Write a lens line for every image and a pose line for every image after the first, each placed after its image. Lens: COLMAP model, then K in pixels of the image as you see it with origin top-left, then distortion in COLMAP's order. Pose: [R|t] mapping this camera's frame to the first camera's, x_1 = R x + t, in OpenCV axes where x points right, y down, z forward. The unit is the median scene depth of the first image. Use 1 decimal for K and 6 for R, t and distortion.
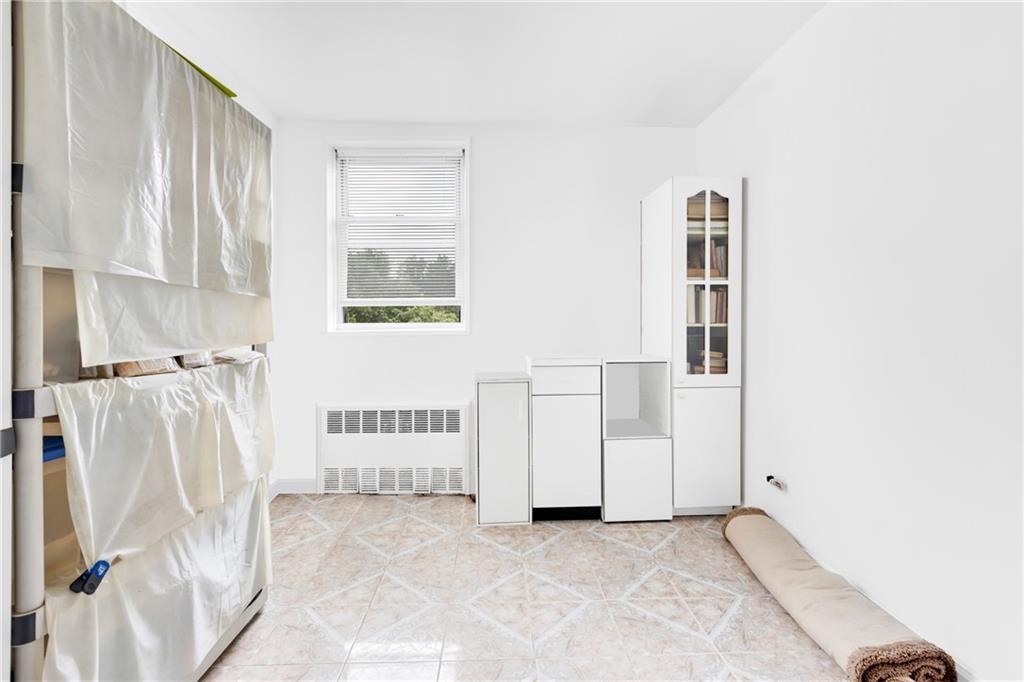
lens RADIAL K [[467.2, 0, 514.2], [0, 467.2, 327.9], [0, 0, 1]] dist [0.001614, 0.000200]
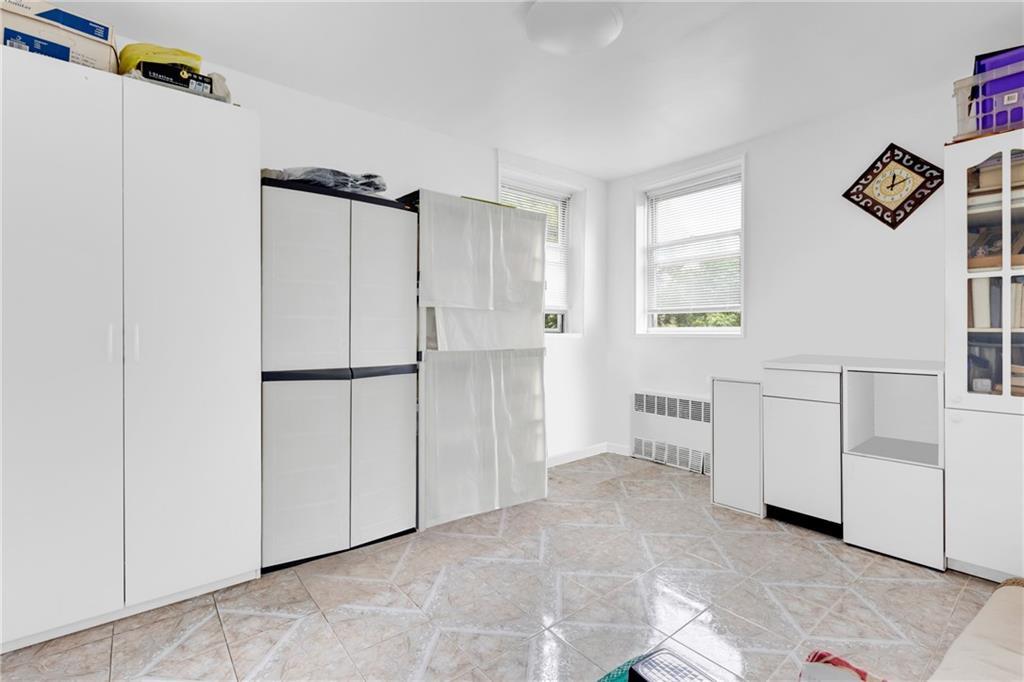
lens RADIAL K [[467.2, 0, 514.2], [0, 467.2, 327.9], [0, 0, 1]] dist [0.001614, 0.000200]
pose [[0.600525, 0.002273, -0.799603, 0.540395], [-0.007960, 0.999963, -0.003135, -0.000898], [0.799567, 0.008247, 0.600521, -0.082536]]
